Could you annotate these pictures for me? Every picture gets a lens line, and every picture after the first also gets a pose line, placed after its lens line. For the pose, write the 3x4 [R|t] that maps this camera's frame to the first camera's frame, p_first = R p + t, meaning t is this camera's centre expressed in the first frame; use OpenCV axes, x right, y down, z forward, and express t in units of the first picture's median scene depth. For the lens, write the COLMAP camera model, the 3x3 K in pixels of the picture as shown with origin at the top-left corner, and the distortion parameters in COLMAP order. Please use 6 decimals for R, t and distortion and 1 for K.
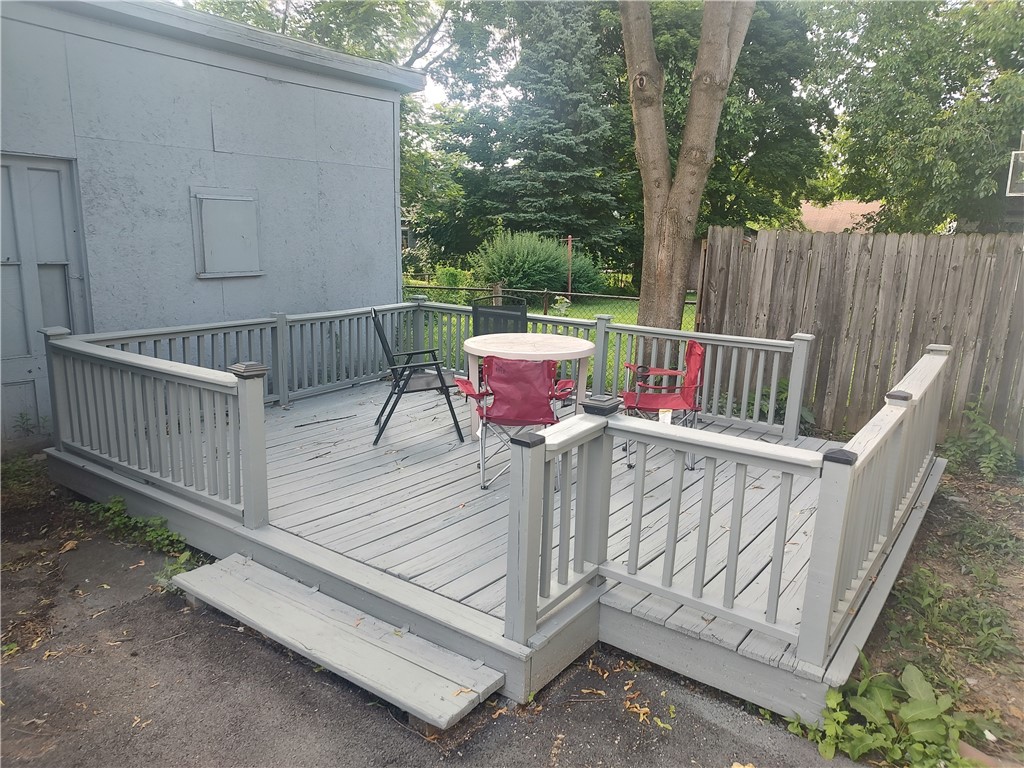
lens RADIAL K [[729.3, 0, 510.2], [0, 729.3, 392.0], [0, 0, 1]] dist [0.014178, -0.001823]
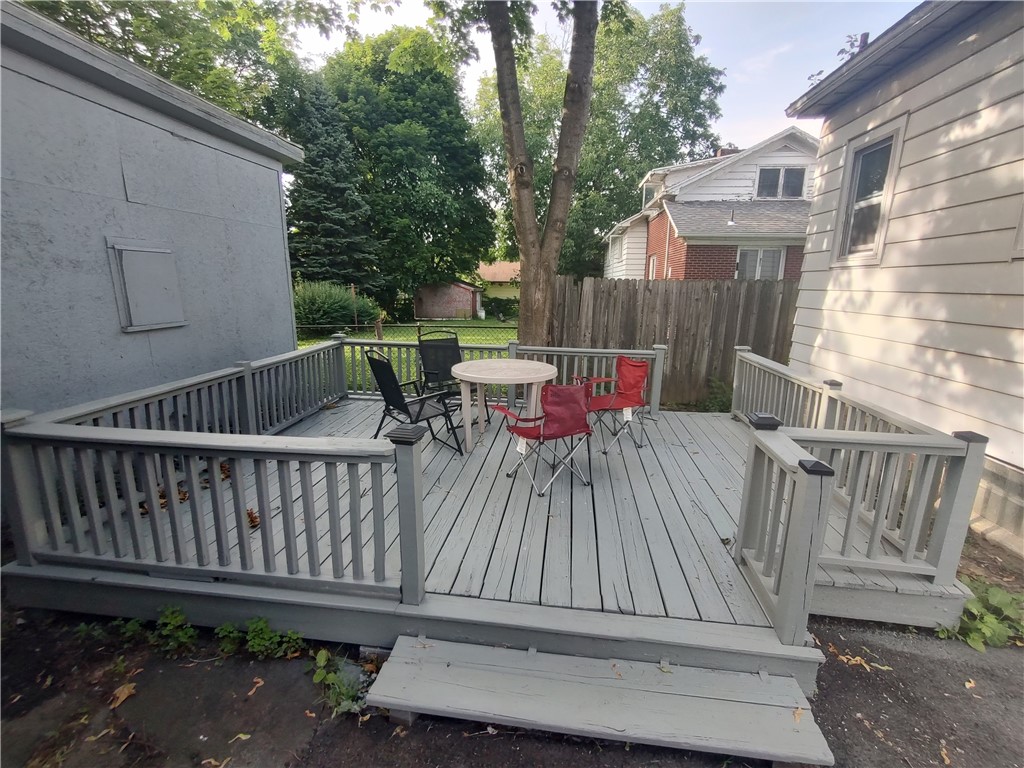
lens RADIAL K [[465.8, 0, 511.0], [0, 465.8, 379.4], [0, 0, 1]] dist [-0.001508, -0.000810]
pose [[0.880310, -0.108399, 0.461849, -0.266005], [0.111506, 0.993549, 0.020656, -0.050241], [-0.461109, 0.033315, 0.886718, 0.226916]]
